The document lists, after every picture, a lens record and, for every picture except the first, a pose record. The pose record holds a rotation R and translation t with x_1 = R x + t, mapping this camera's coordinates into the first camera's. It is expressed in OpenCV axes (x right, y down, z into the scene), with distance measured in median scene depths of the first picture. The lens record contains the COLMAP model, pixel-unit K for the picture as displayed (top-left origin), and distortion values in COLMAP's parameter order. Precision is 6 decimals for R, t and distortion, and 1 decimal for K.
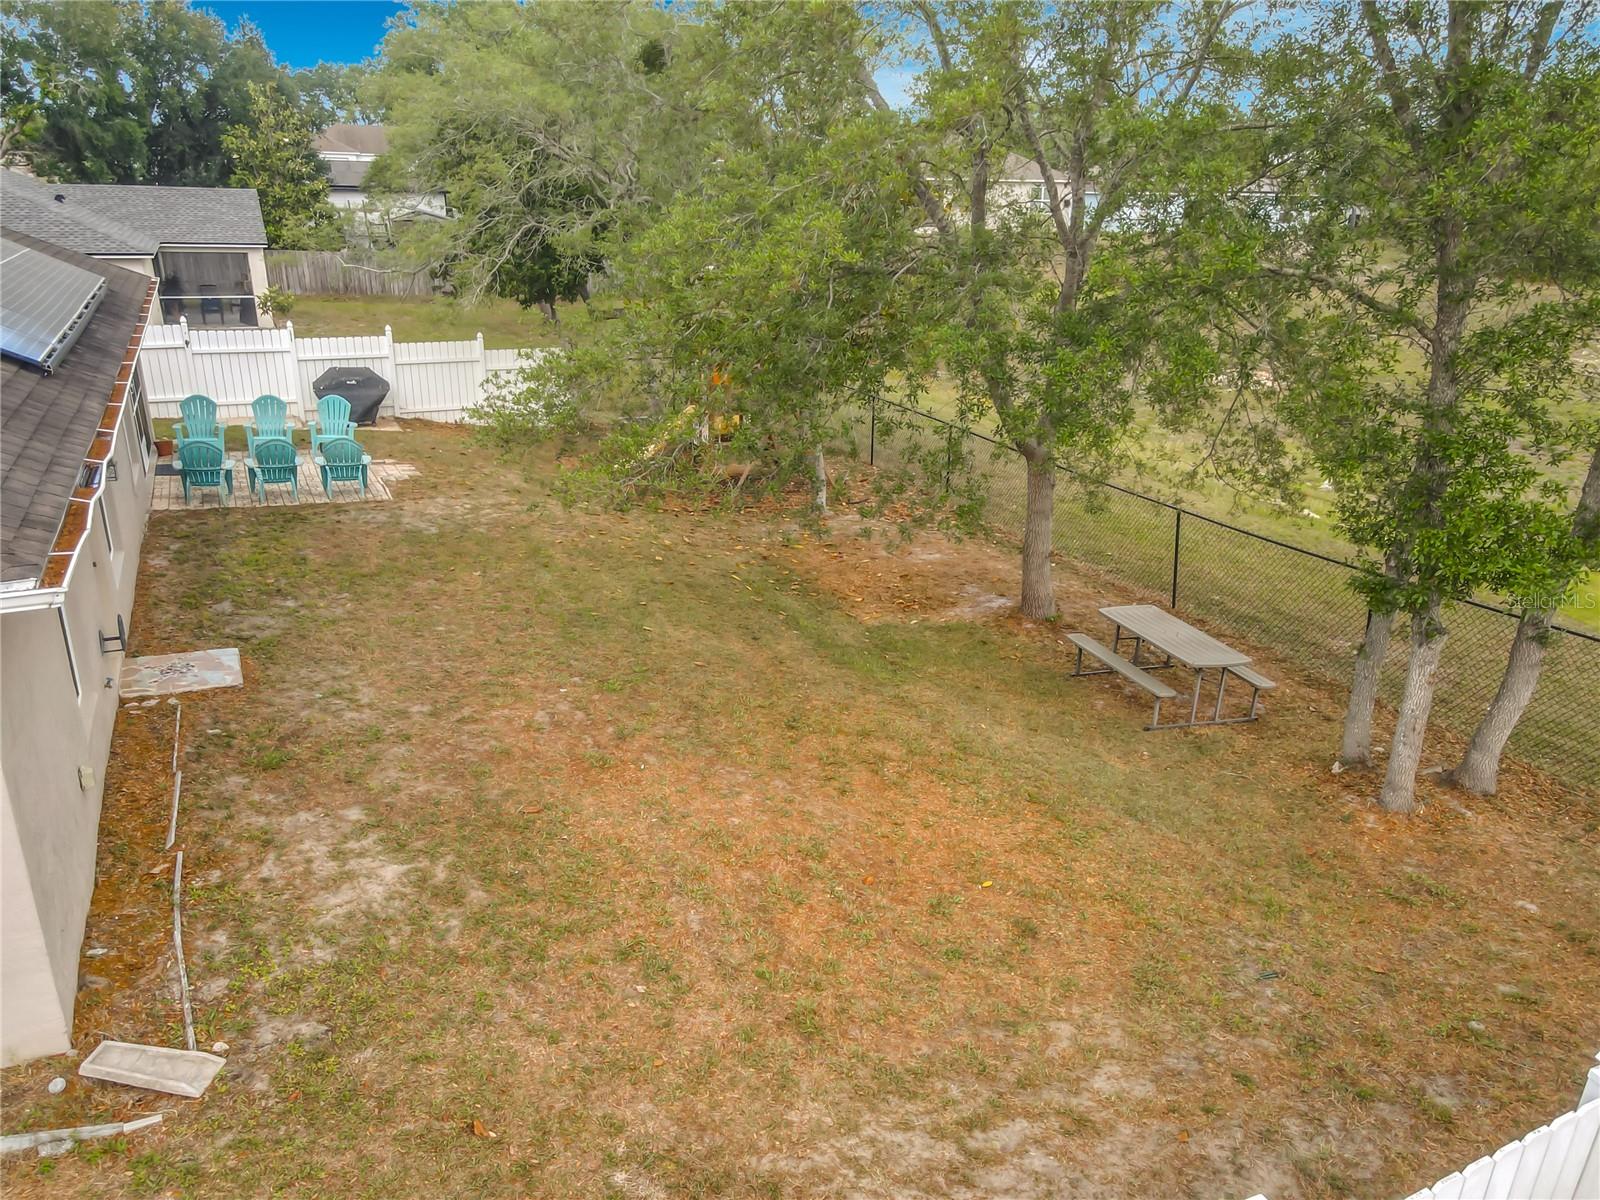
lens RADIAL K [[1170.8, 0, 807.9], [0, 1170.8, 625.9], [0, 0, 1]] dist [0.037107, 0.000243]
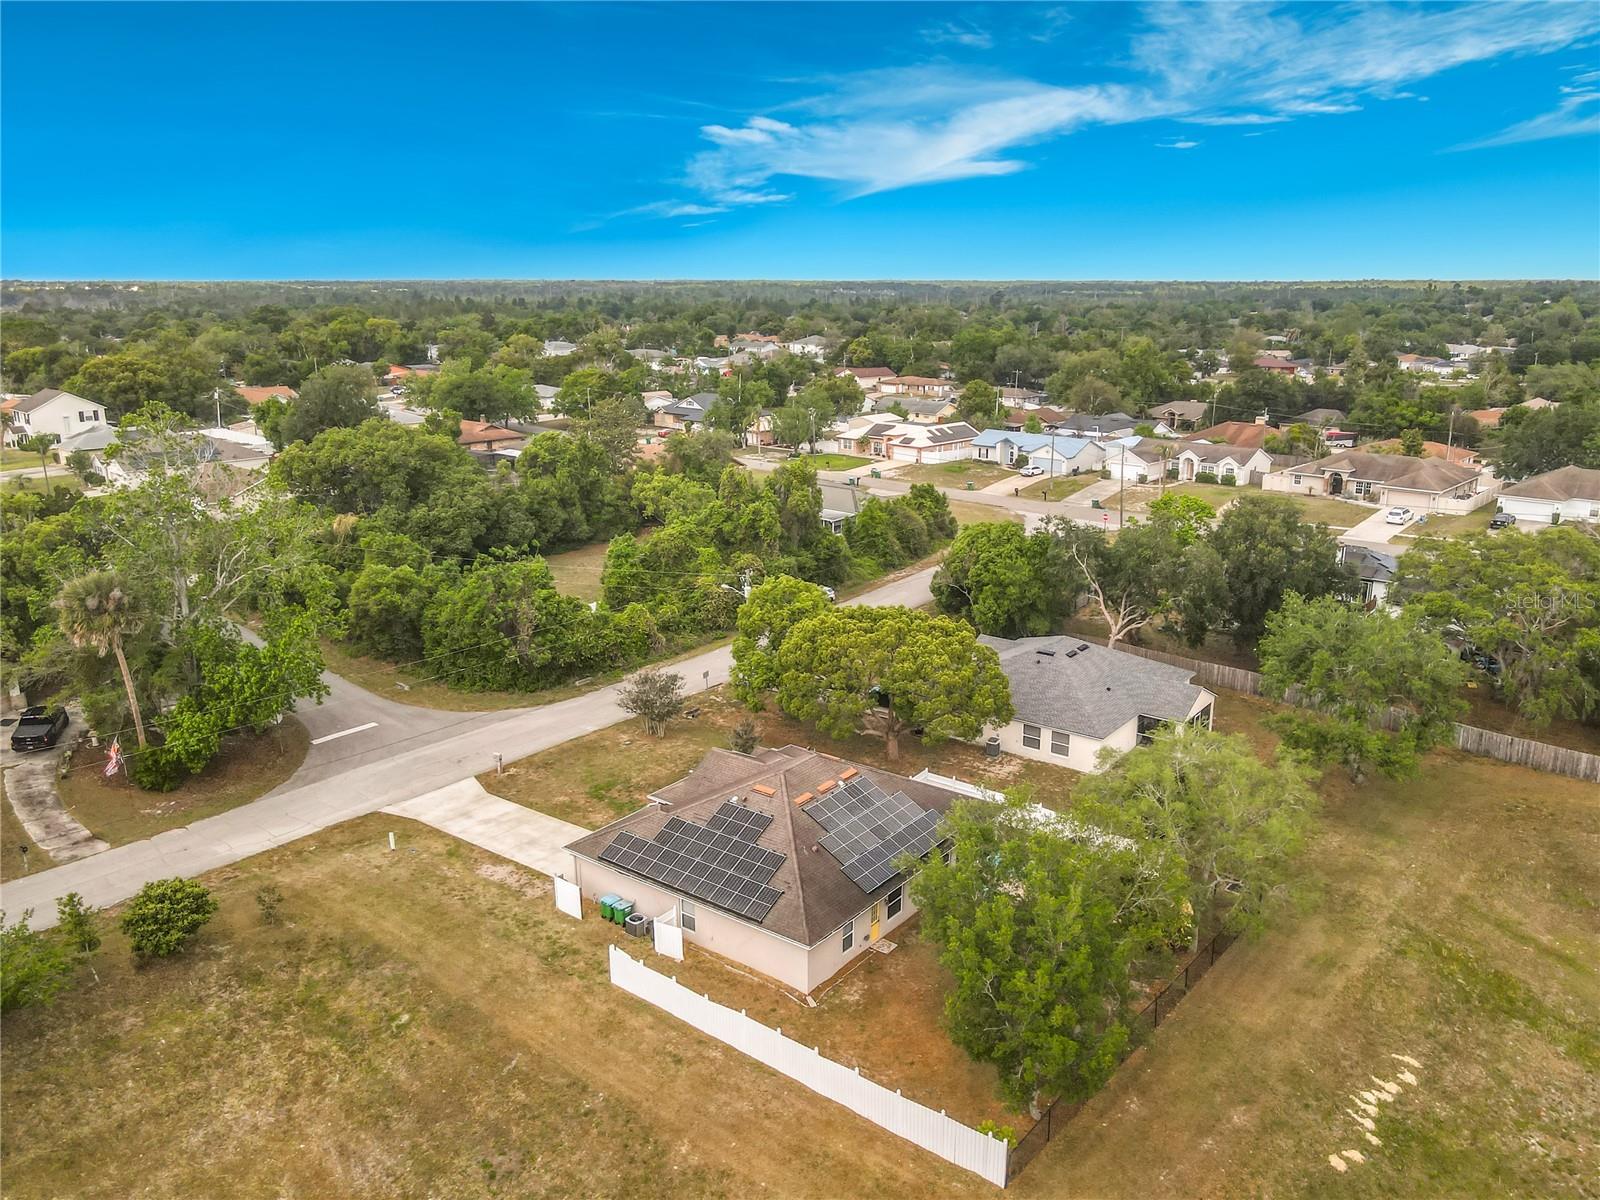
lens RADIAL K [[1195.9, 0, 828.6], [0, 1195.9, 604.8], [0, 0, 1]] dist [-0.023022, -0.002745]
pose [[0.467534, 0.212221, -0.858123, 3.939858], [-0.303807, 0.950198, 0.069467, -1.867237], [0.830129, 0.228225, 0.508724, -2.447991]]
